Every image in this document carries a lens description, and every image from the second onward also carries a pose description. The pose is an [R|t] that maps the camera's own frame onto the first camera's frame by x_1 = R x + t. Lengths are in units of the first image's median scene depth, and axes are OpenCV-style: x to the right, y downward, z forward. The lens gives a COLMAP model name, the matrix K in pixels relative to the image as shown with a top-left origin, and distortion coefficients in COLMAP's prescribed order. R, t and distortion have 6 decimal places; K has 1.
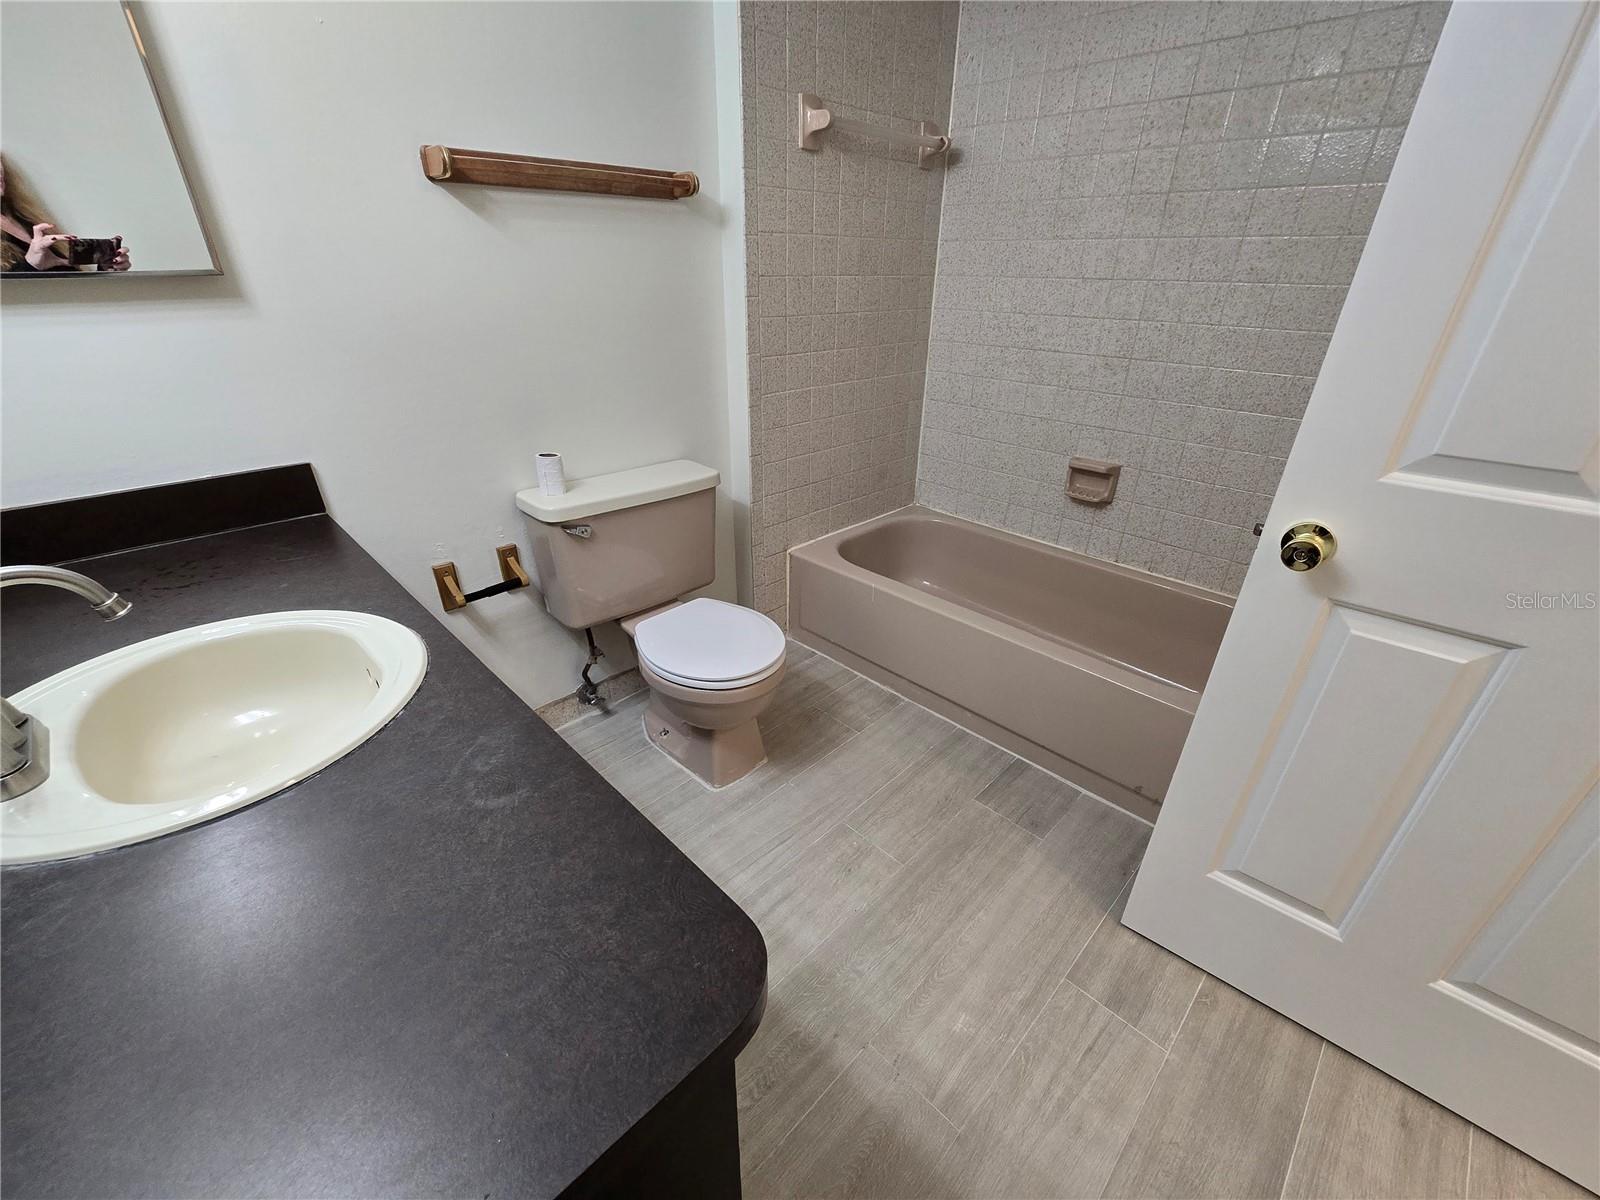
lens RADIAL K [[652.9, 0, 804.0], [0, 652.9, 611.2], [0, 0, 1]] dist [-0.002332, 0.000662]
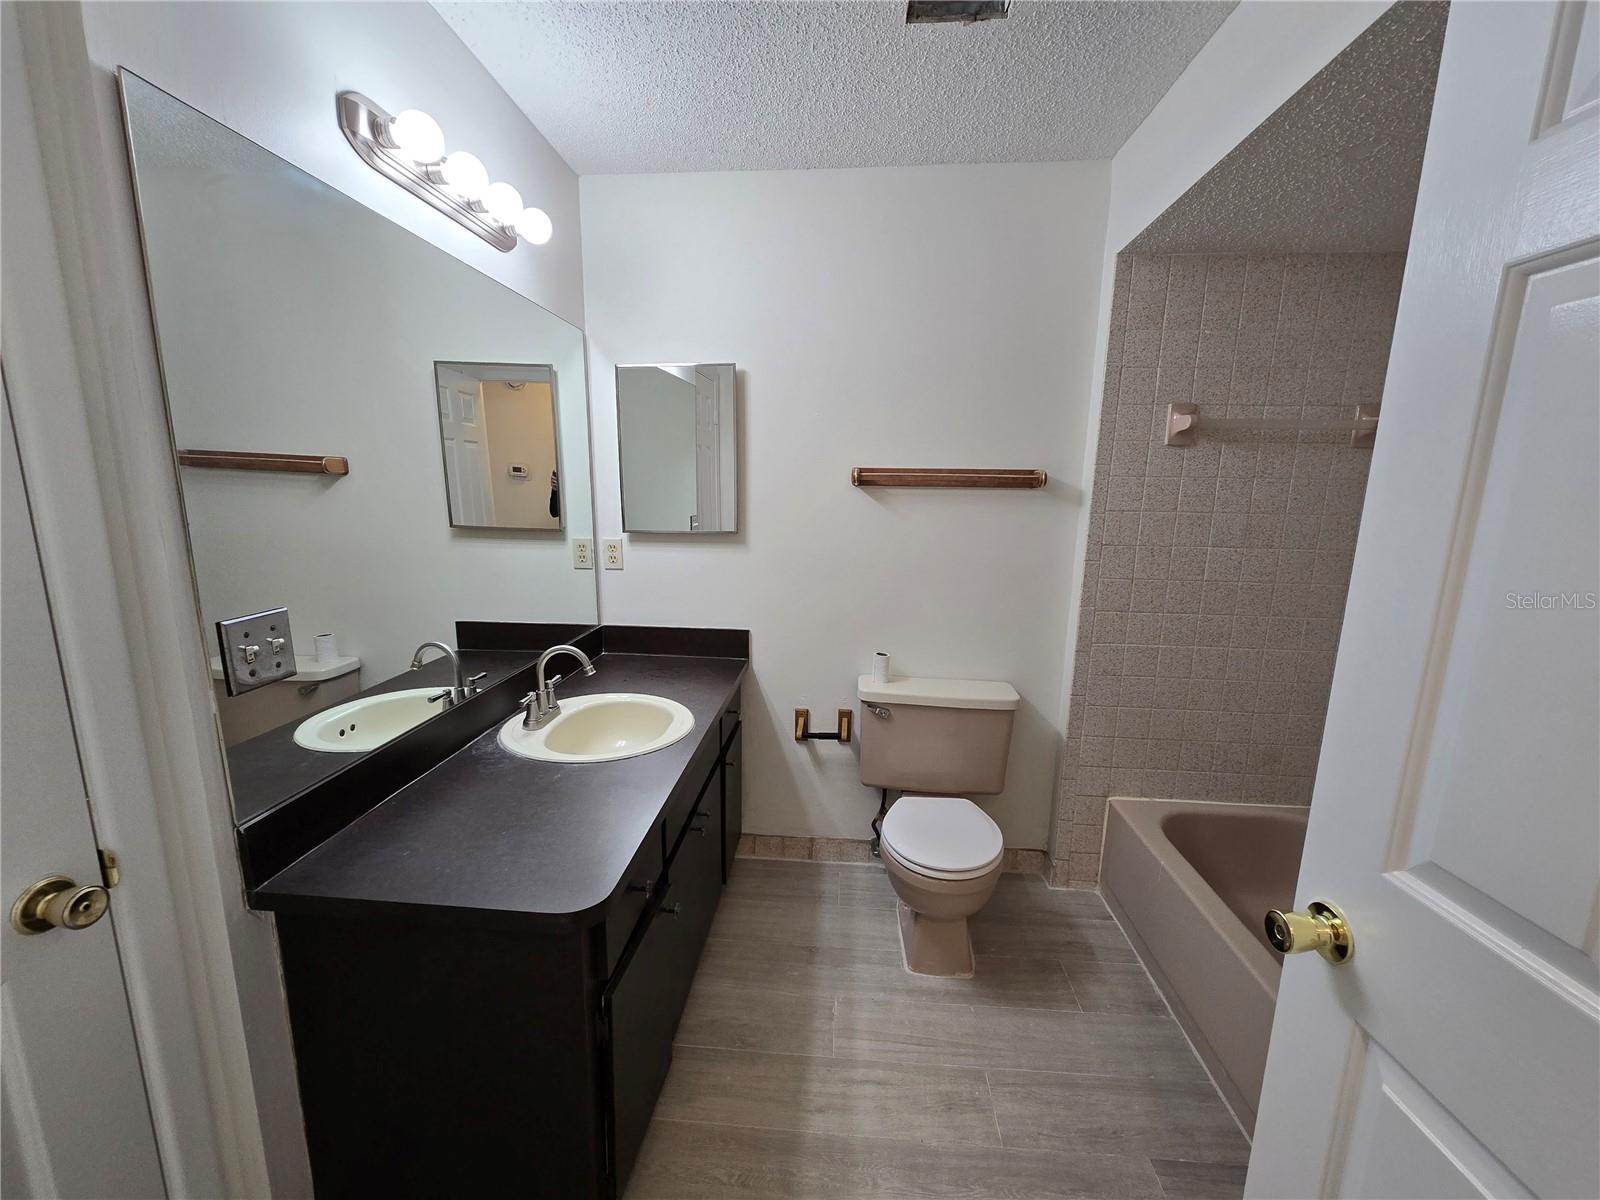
lens RADIAL K [[652.9, 0, 804.0], [0, 652.9, 611.2], [0, 0, 1]] dist [-0.002332, 0.000662]
pose [[0.653147, 0.146593, -0.742906, 0.482894], [-0.364032, 0.921061, -0.138302, -0.066439], [0.663987, 0.360773, 0.654953, -0.047730]]
